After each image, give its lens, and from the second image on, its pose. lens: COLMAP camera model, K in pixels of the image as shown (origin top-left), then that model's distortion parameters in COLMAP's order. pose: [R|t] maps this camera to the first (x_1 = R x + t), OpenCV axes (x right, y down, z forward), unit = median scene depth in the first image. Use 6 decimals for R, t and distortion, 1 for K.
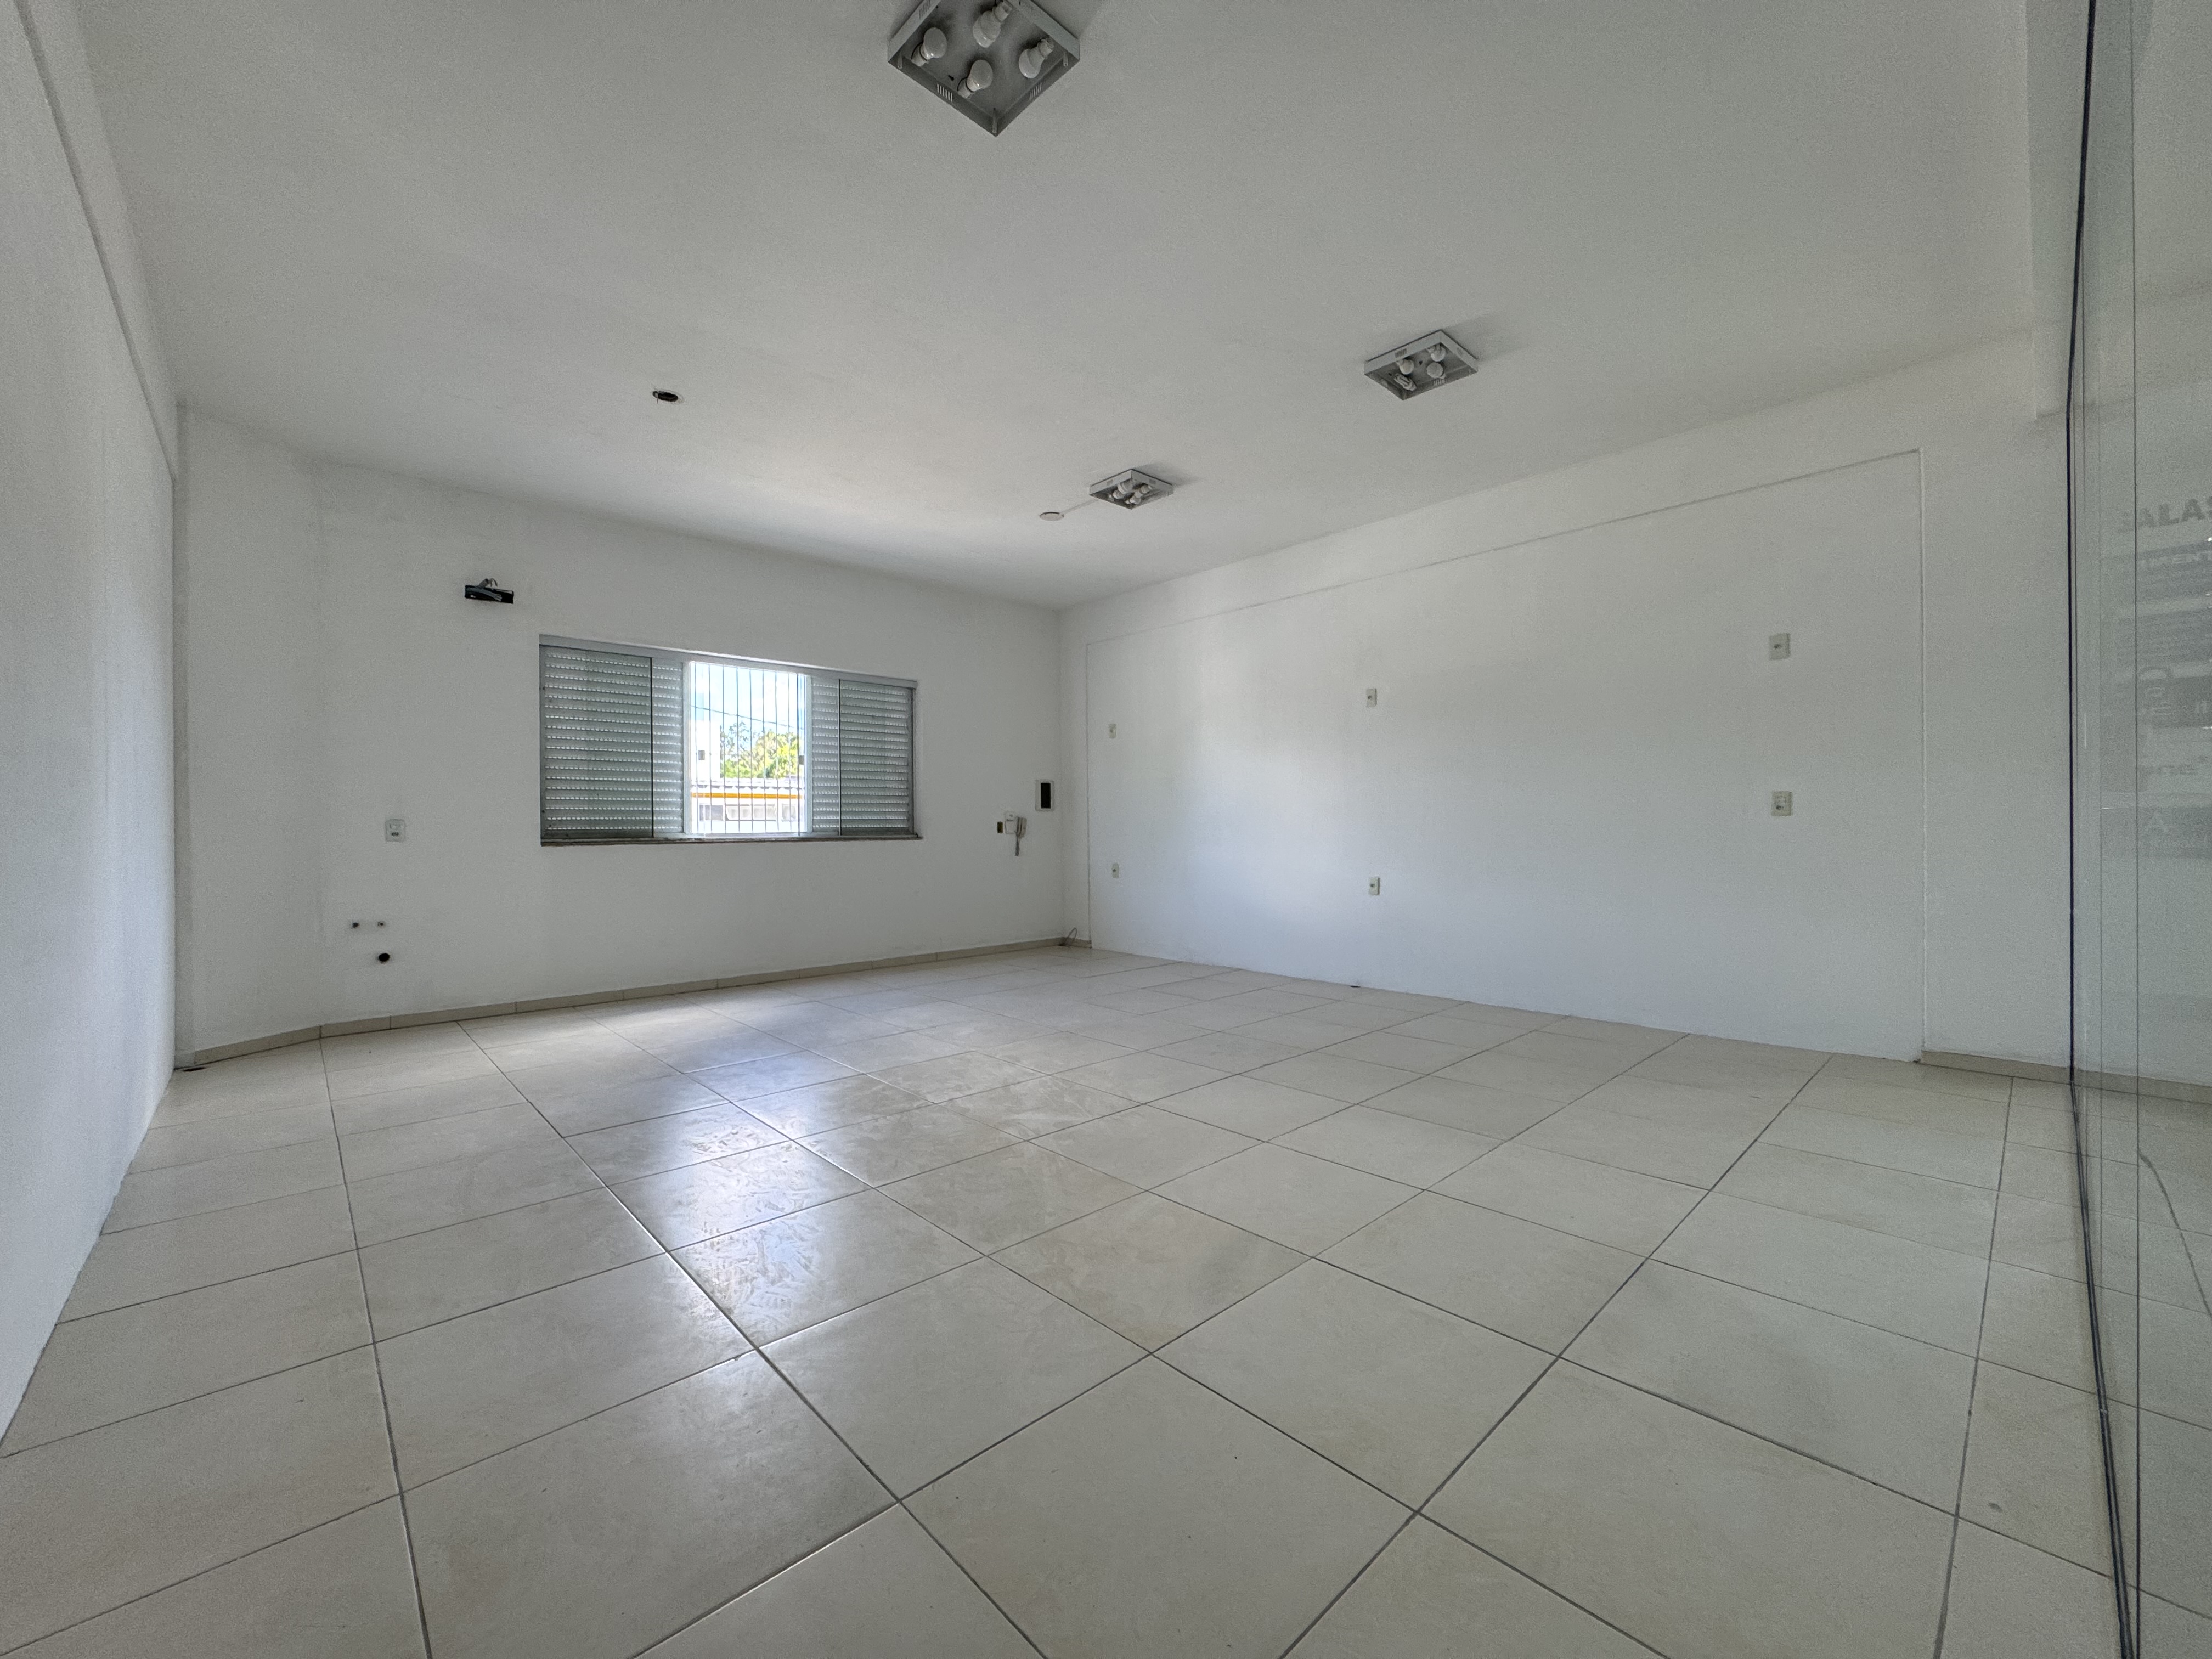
lens RADIAL K [[878.5, 0, 1107.7], [0, 878.5, 829.4], [0, 0, 1]] dist [-0.002029, 0.000038]
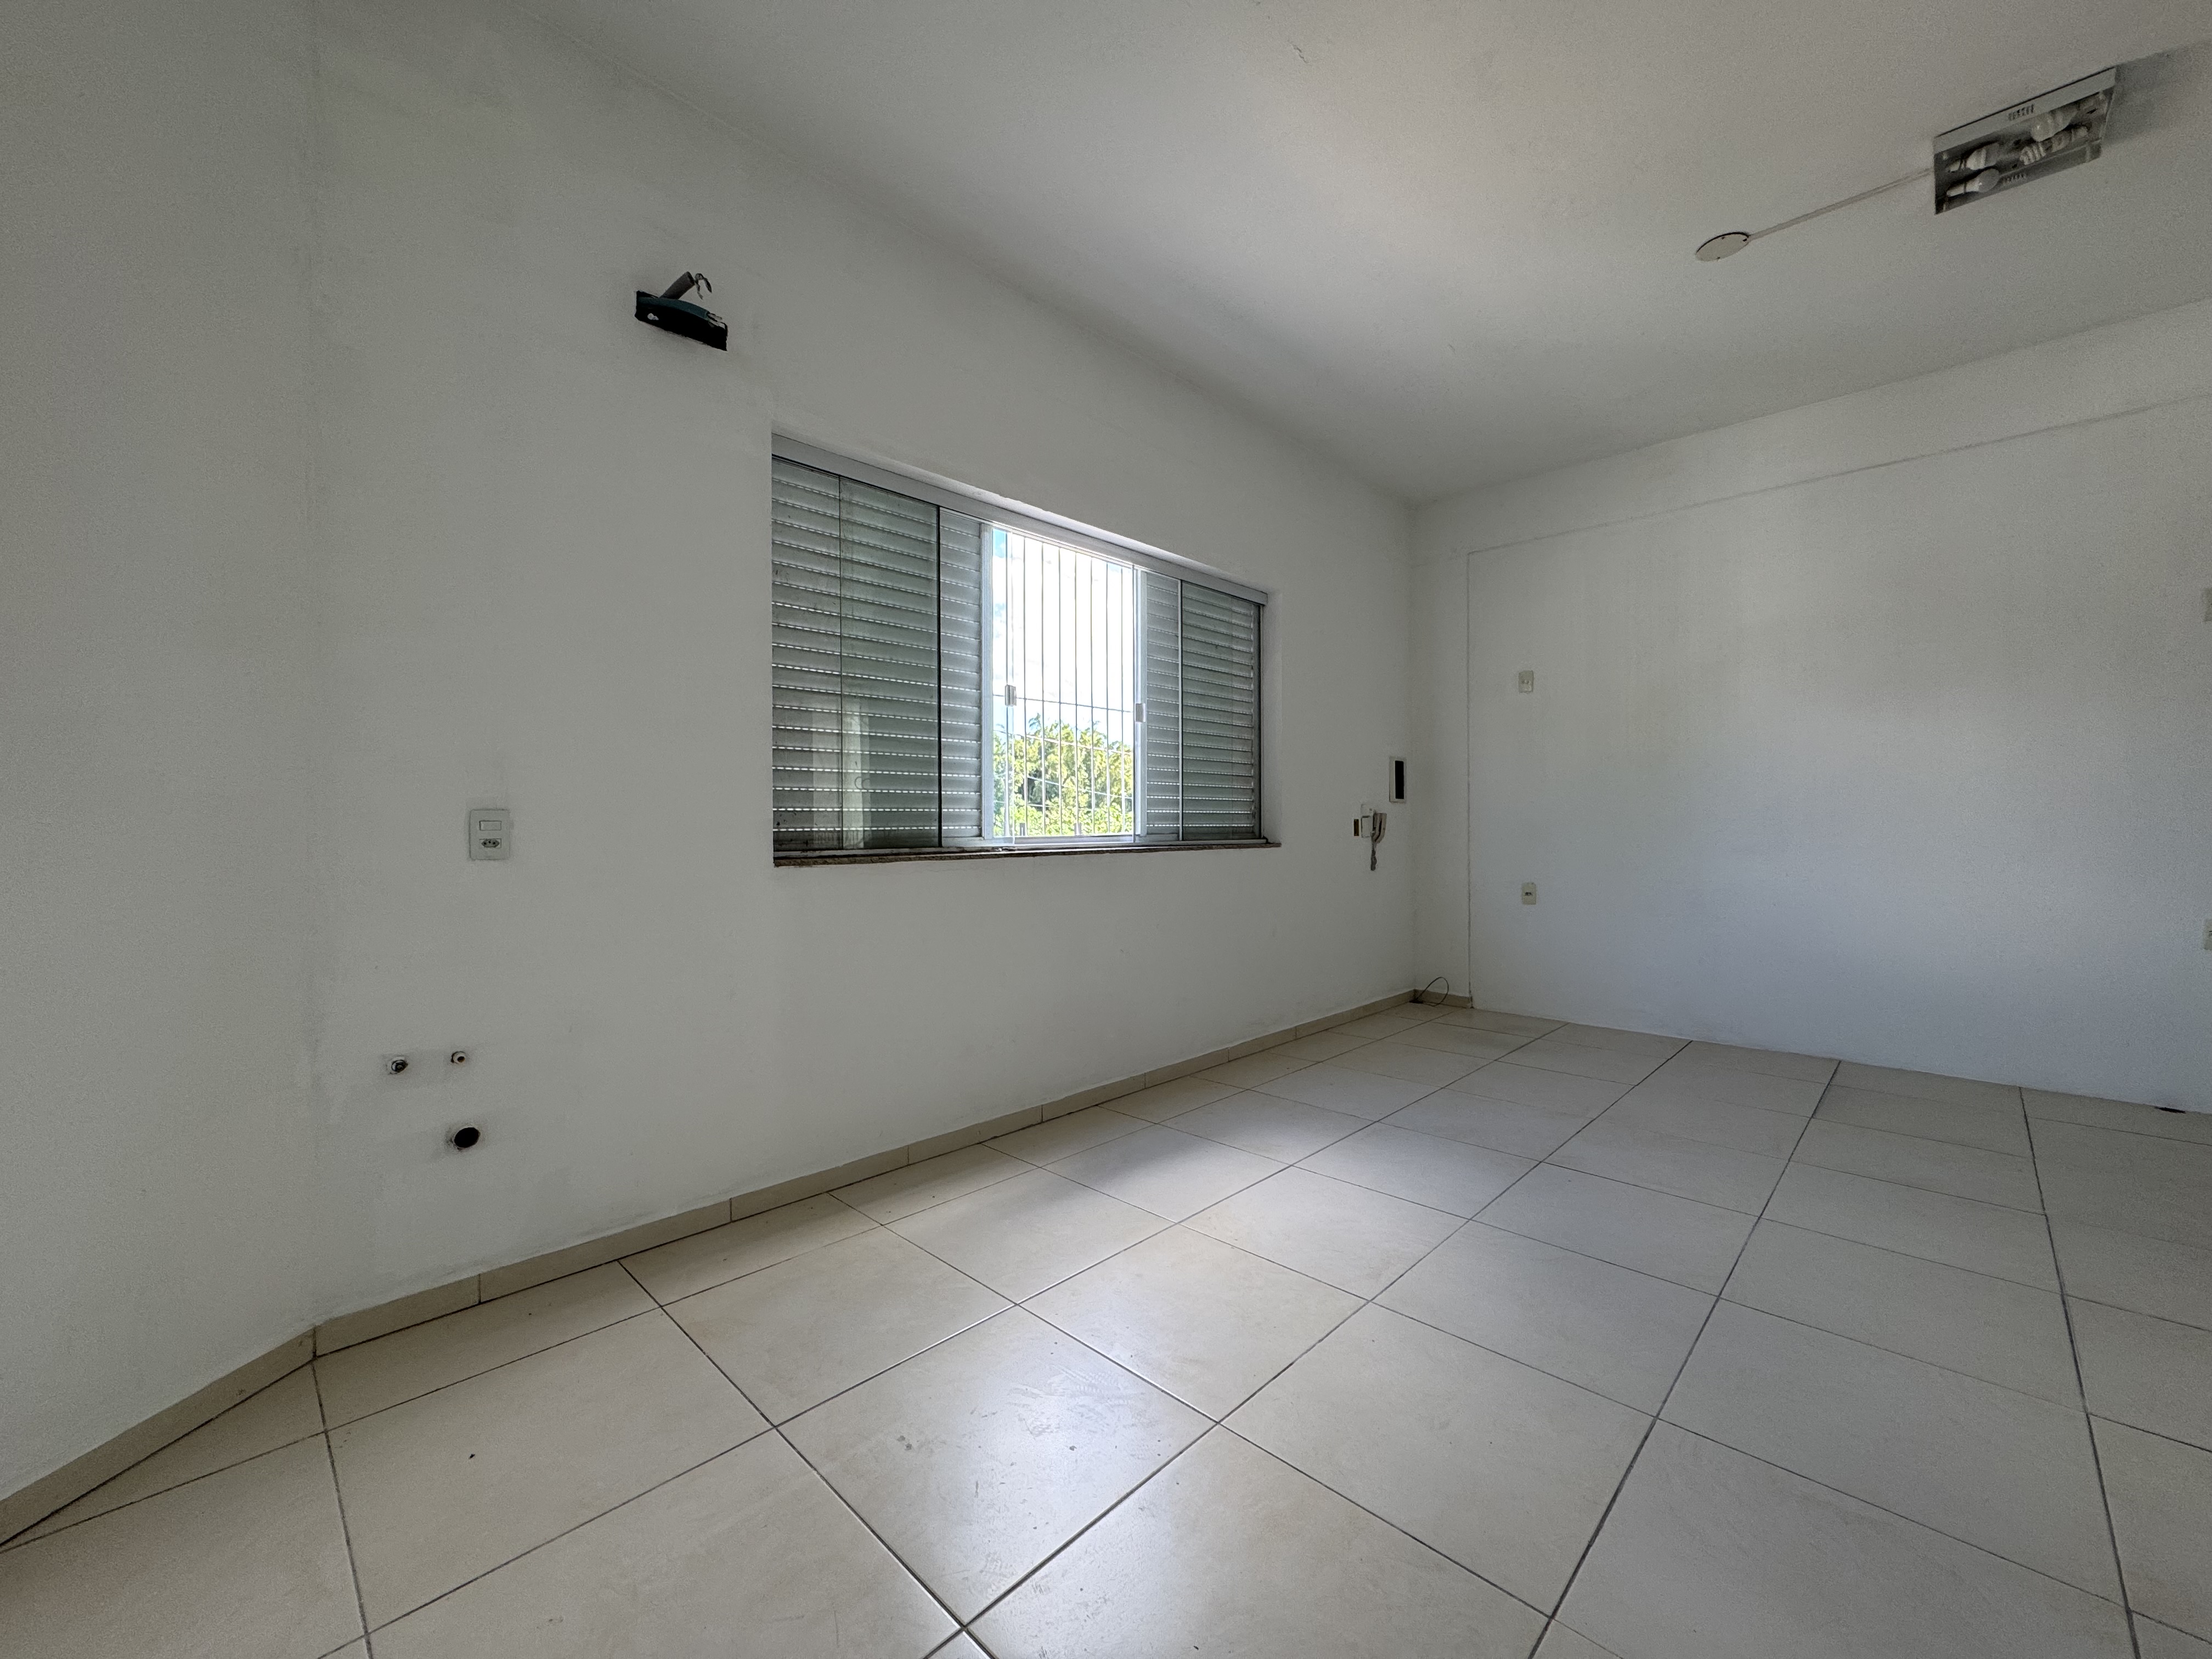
lens RADIAL K [[881.2, 0, 1107.8], [0, 881.2, 829.4], [0, 0, 1]] dist [-0.002948, 0.000485]
pose [[0.998937, 0.003717, 0.045950, -0.464510], [-0.003913, 0.999984, 0.004177, -0.003835], [-0.045934, -0.004352, 0.998935, 0.488845]]
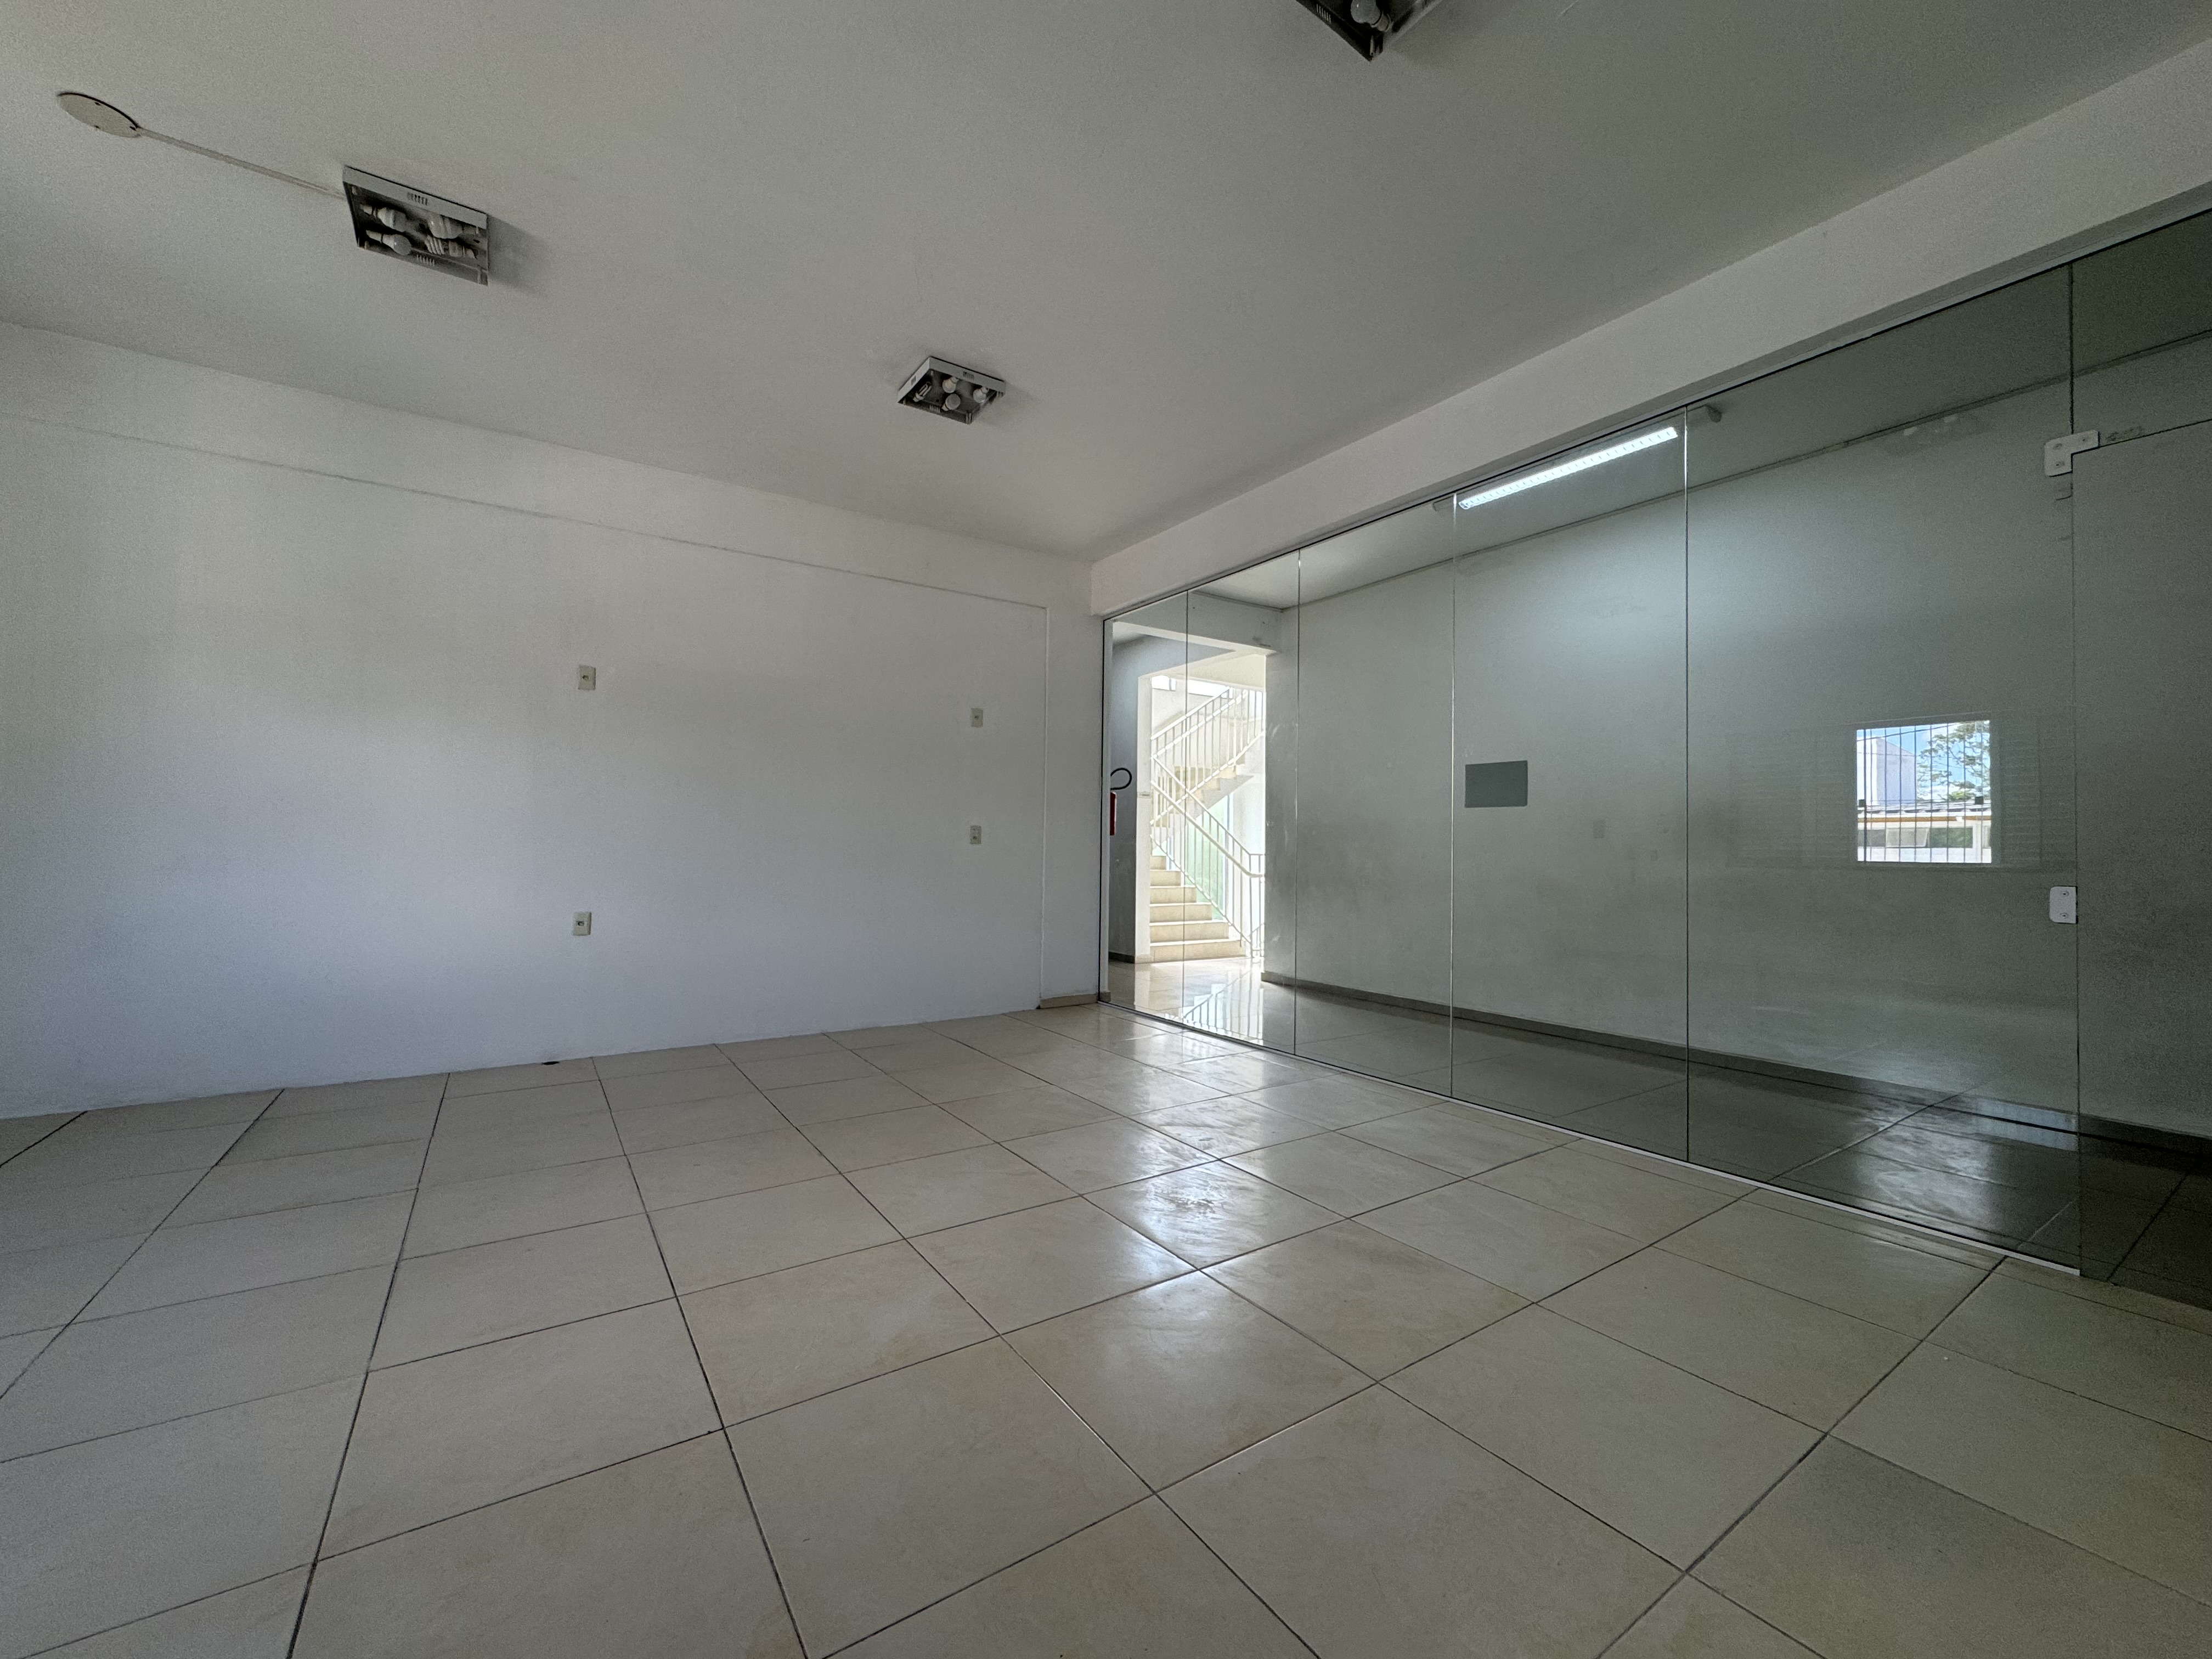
lens RADIAL K [[882.4, 0, 1106.0], [0, 882.4, 829.5], [0, 0, 1]] dist [-0.002337, -0.000164]
pose [[0.159929, 0.029870, 0.986676, -0.402536], [-0.012090, 0.999526, -0.028300, -0.001483], [-0.987054, -0.007403, 0.160215, 0.448929]]
